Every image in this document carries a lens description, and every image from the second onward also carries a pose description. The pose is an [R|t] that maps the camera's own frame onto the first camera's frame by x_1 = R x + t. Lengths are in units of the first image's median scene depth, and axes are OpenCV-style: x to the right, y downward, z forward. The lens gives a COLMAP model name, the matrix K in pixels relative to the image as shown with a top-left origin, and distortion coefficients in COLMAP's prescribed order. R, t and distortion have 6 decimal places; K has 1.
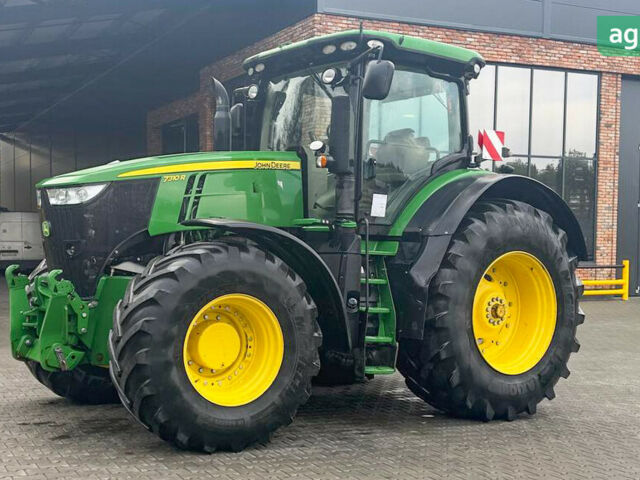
lens RADIAL K [[916.5, 0, 287.1], [0, 916.5, 262.7], [0, 0, 1]] dist [0.101462, 0.000000]
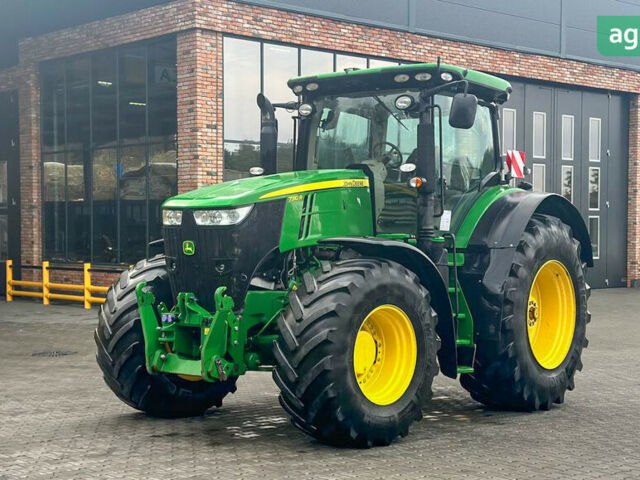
lens RADIAL K [[1094.1, 0, 332.7], [0, 1094.1, 255.6], [0, 0, 1]] dist [0.130193, 0.000000]
pose [[0.953208, -0.013847, 0.301999, -0.438163], [0.014601, 0.999893, -0.000237, -0.022682], [-0.301964, 0.004636, 0.953308, -0.218655]]
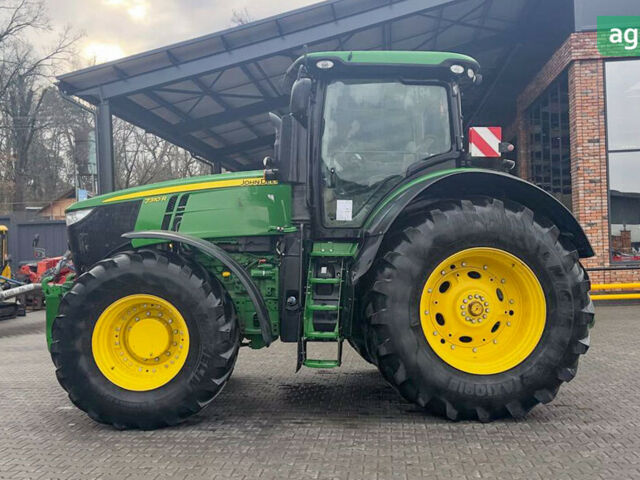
lens RADIAL K [[727.6, 0, 319.8], [0, 727.6, 235.5], [0, 0, 1]] dist [0.097176, 0.000000]
pose [[0.860170, -0.047700, -0.507773, 0.523604], [0.026590, 0.998457, -0.048751, 0.008640], [0.509315, 0.028432, 0.860111, 0.255161]]
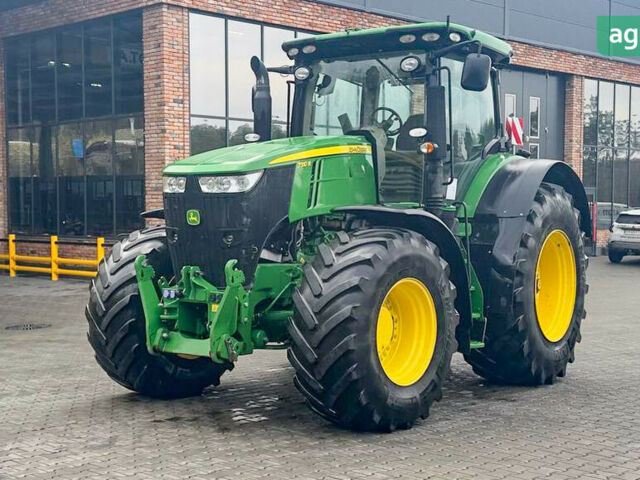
lens RADIAL K [[997.5, 0, 317.1], [0, 997.5, 245.2], [0, 0, 1]] dist [0.129972, 0.000000]
pose [[0.937270, -0.023274, 0.347828, -0.458781], [0.018492, 0.999683, 0.017060, -0.020793], [-0.348115, -0.009558, 0.937403, -0.026131]]
